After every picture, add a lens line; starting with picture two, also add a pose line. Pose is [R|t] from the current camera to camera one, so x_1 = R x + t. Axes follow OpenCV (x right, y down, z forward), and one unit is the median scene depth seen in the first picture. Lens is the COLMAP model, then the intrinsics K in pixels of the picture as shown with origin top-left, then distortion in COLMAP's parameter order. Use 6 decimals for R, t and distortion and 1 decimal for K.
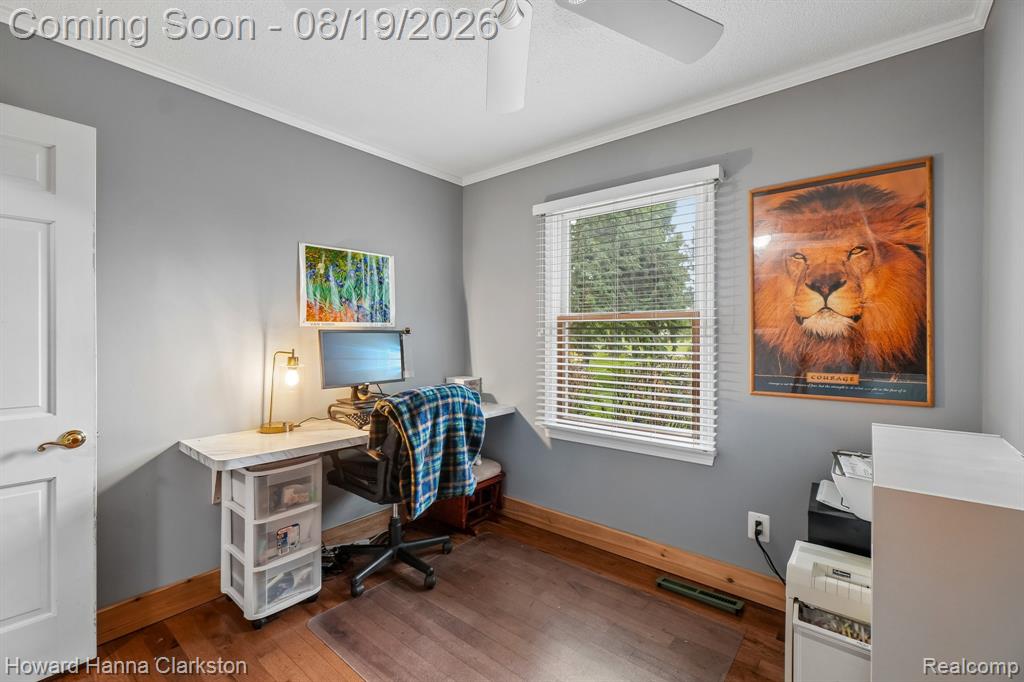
lens RADIAL K [[444.0, 0, 513.6], [0, 444.0, 344.7], [0, 0, 1]] dist [-0.000620, 0.000140]
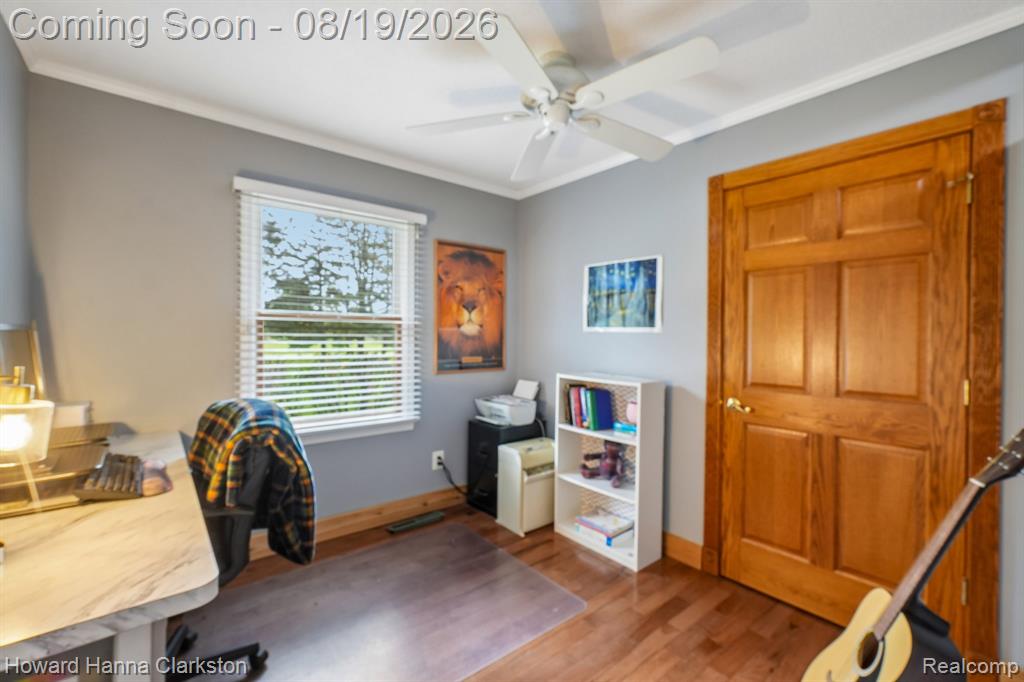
lens RADIAL K [[444.0, 0, 513.6], [0, 444.0, 344.7], [0, 0, 1]] dist [-0.000620, 0.000140]
pose [[0.195720, -0.019496, 0.980466, -0.939107], [0.014969, 0.999745, 0.016891, -0.010755], [-0.980545, 0.011370, 0.195962, 0.465544]]
